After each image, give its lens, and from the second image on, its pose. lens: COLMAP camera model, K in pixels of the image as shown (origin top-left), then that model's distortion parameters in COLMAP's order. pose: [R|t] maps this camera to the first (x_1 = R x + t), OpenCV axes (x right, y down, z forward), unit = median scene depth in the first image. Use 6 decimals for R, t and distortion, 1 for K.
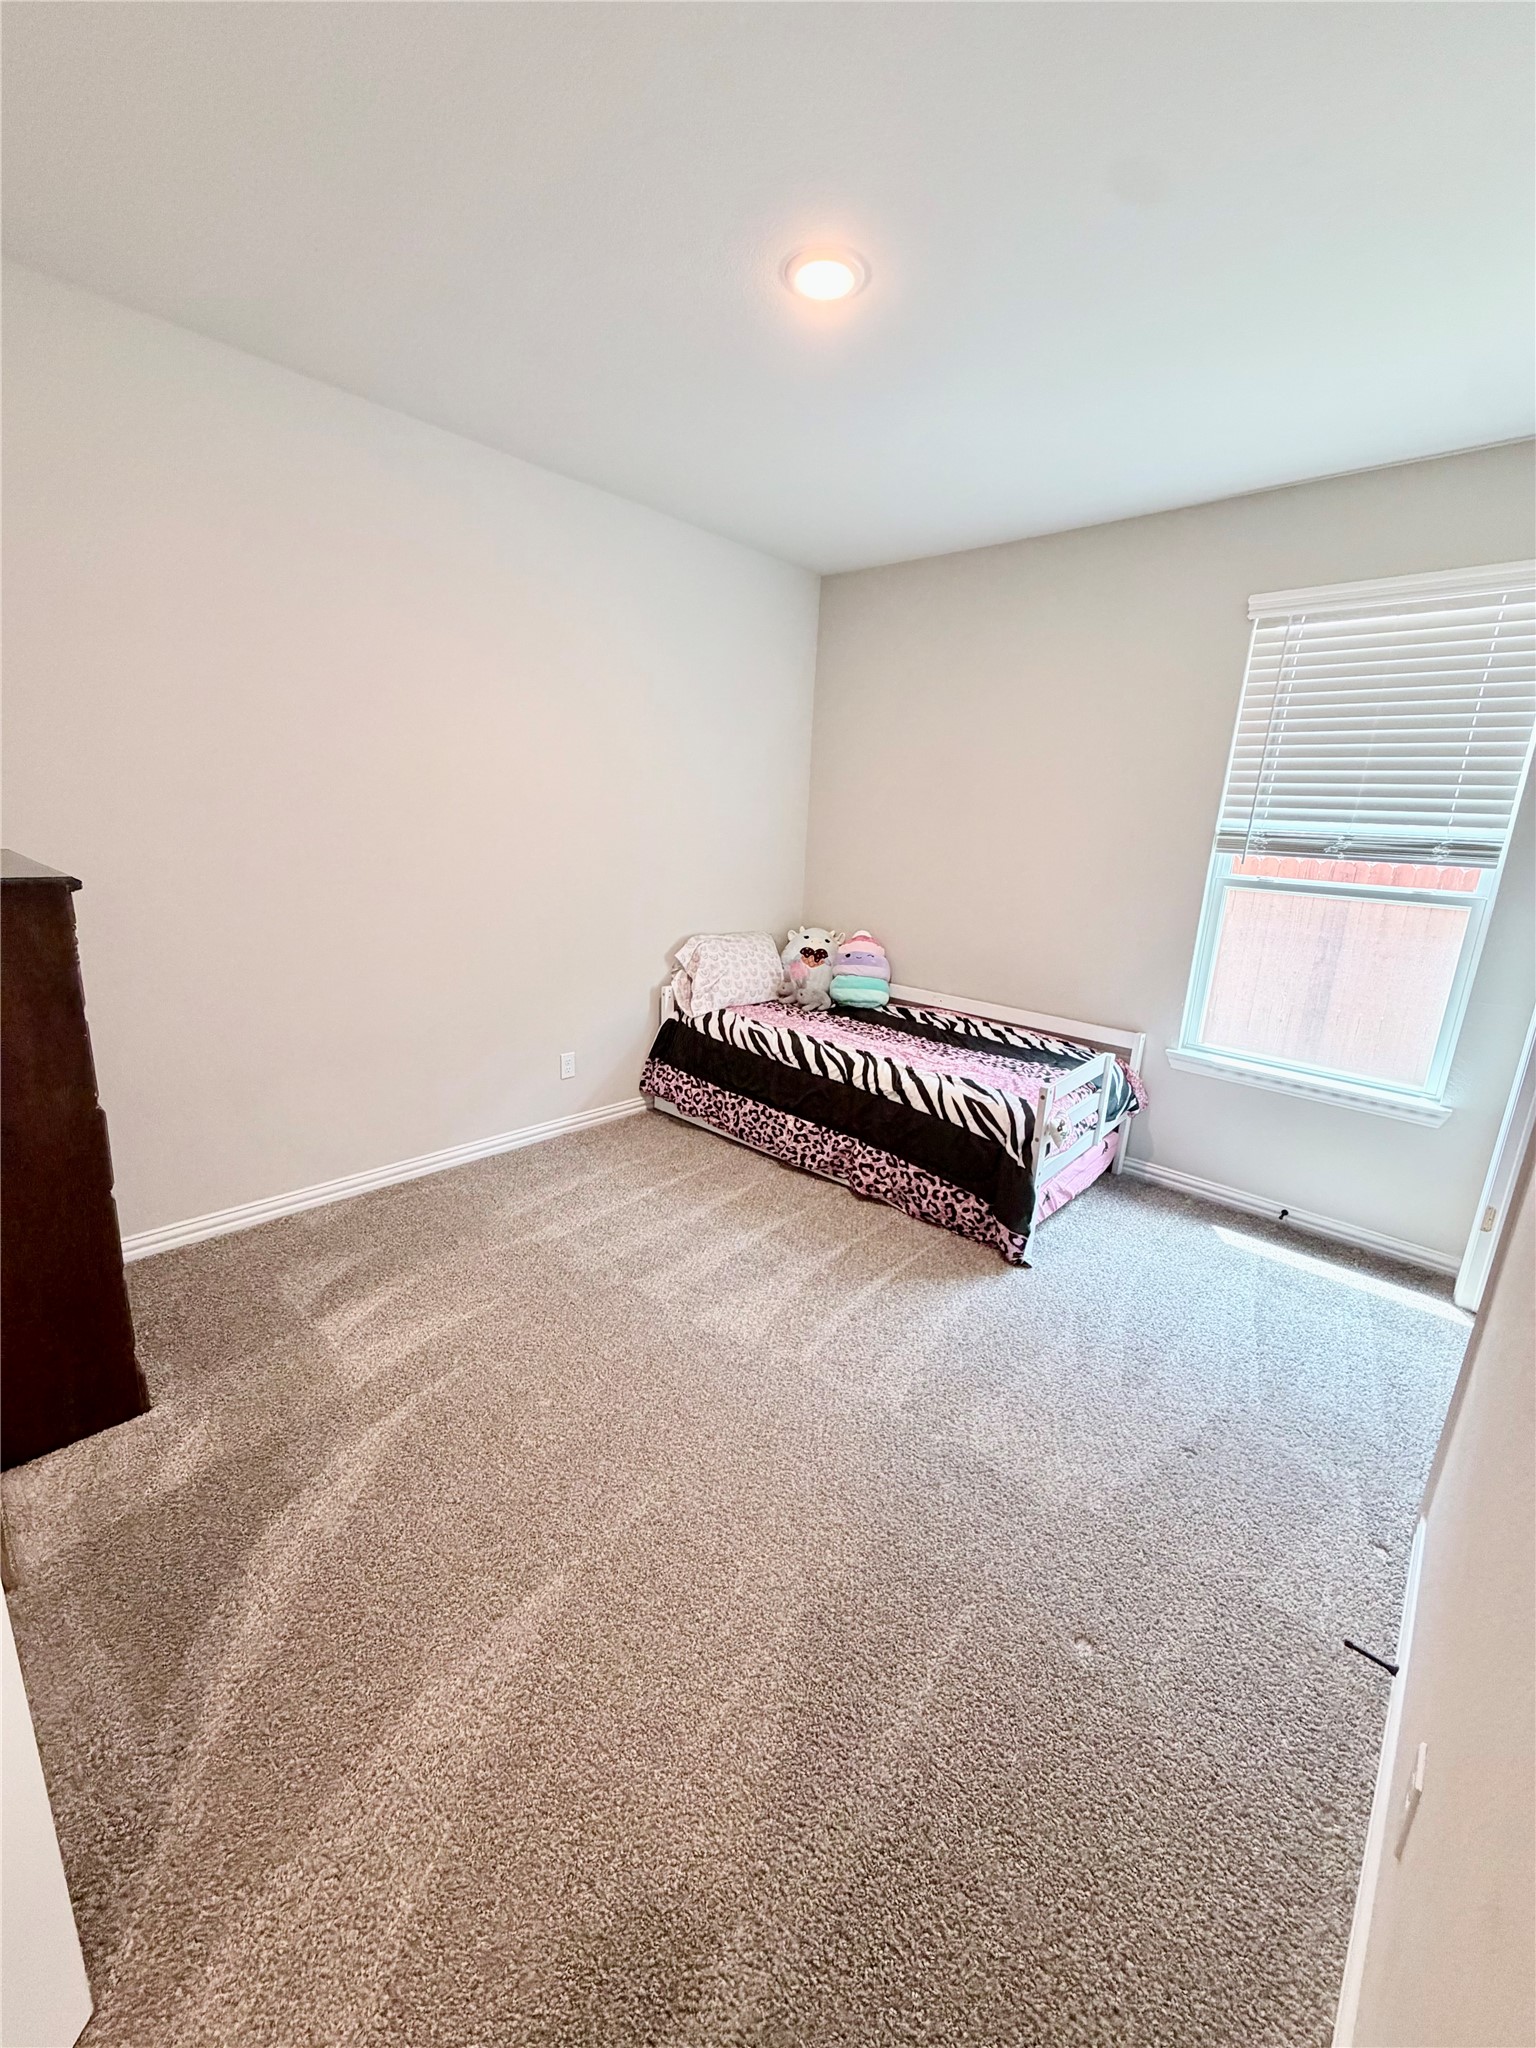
lens RADIAL K [[811.2, 0, 771.5], [0, 811.2, 1016.5], [0, 0, 1]] dist [-0.001331, -0.000232]
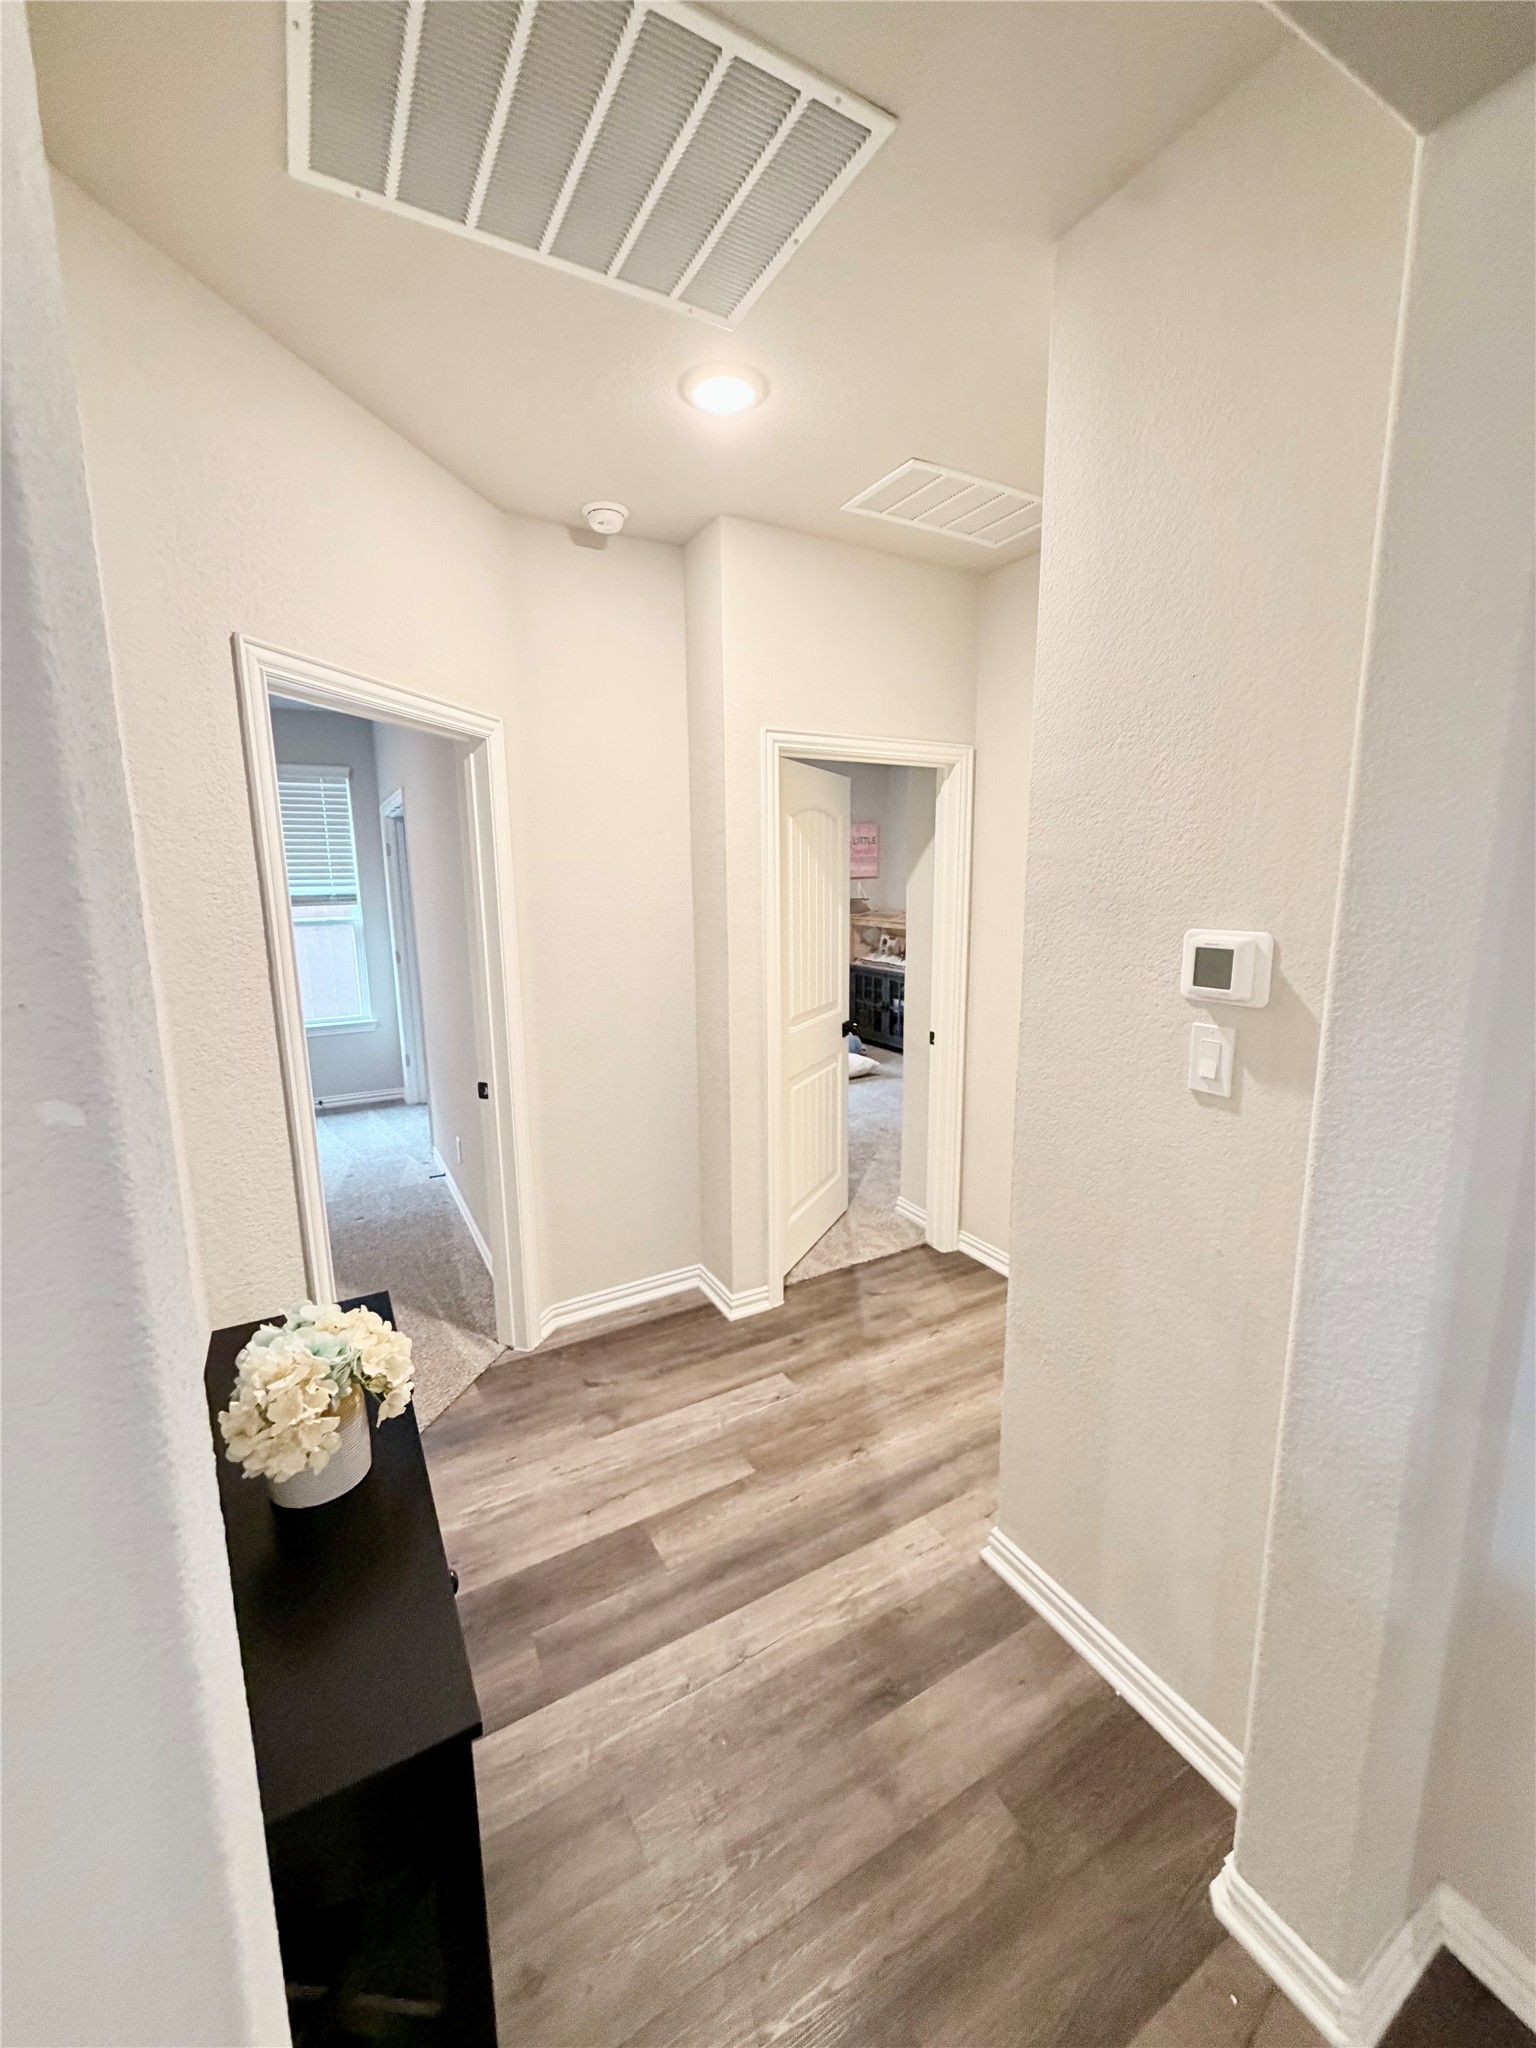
lens RADIAL K [[811.2, 0, 771.5], [0, 811.2, 1016.5], [0, 0, 1]] dist [-0.001331, -0.000232]
pose [[0.307317, -0.215030, 0.926994, -0.743085], [0.248203, 0.958529, 0.140060, 0.060535], [-0.918668, 0.187040, 0.347943, -0.622920]]
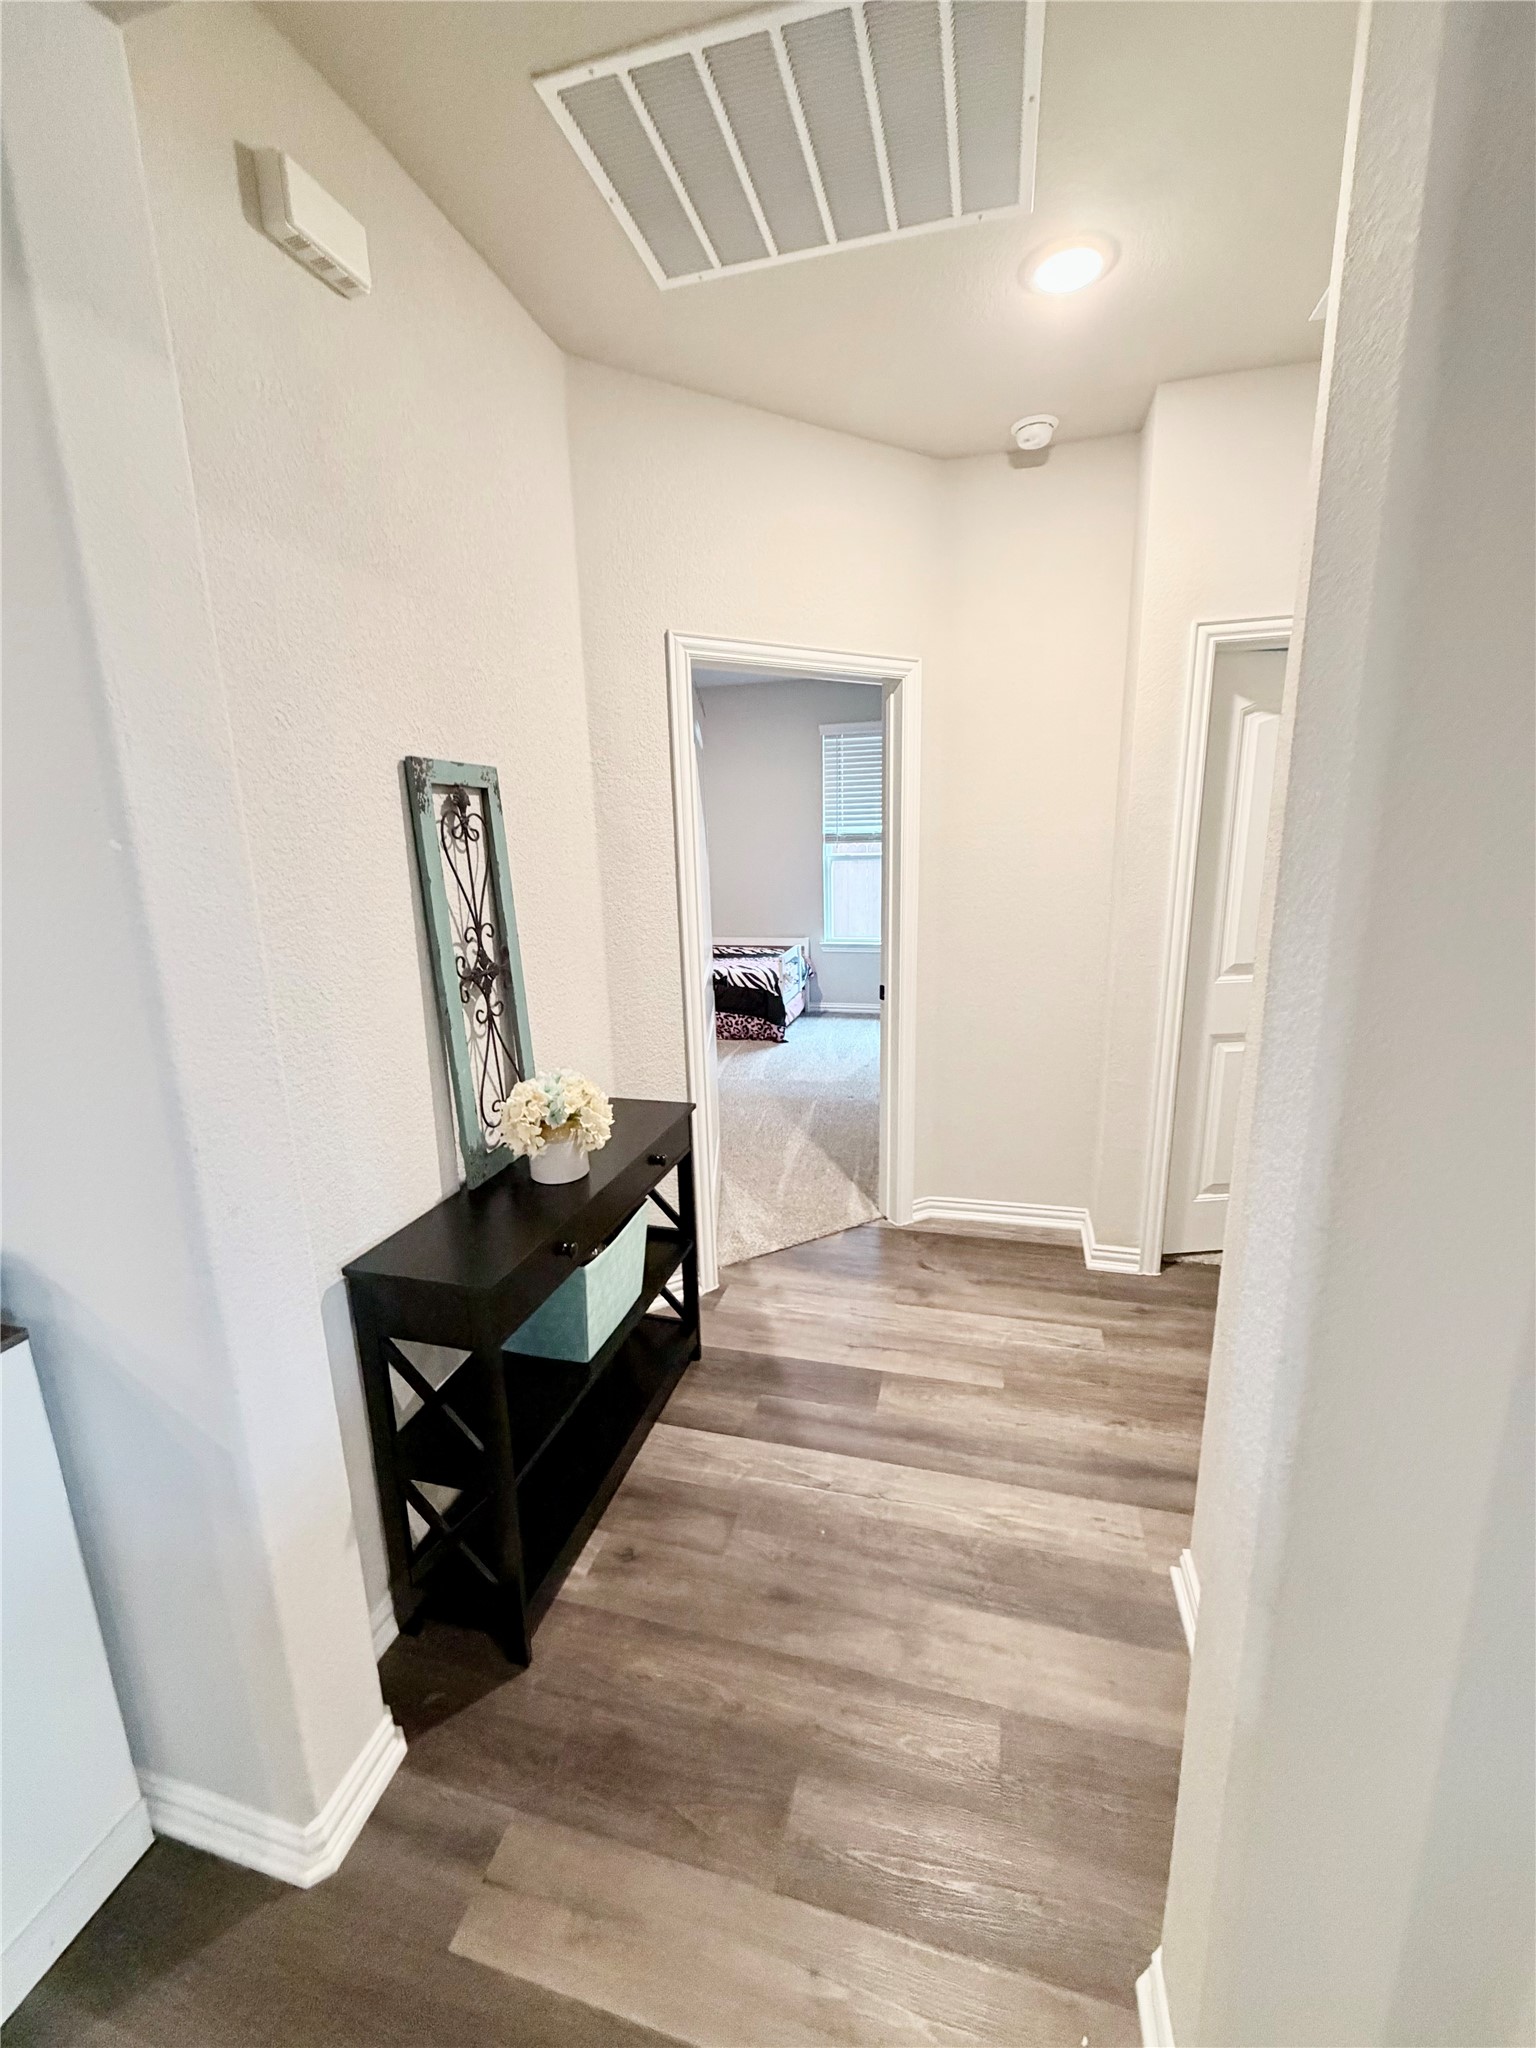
lens RADIAL K [[811.2, 0, 771.5], [0, 811.2, 1016.5], [0, 0, 1]] dist [-0.001331, -0.000232]
pose [[0.883864, -0.170950, 0.435386, -0.611510], [0.174293, 0.984154, 0.032592, 0.156285], [-0.434058, 0.047078, 0.899654, -0.872656]]
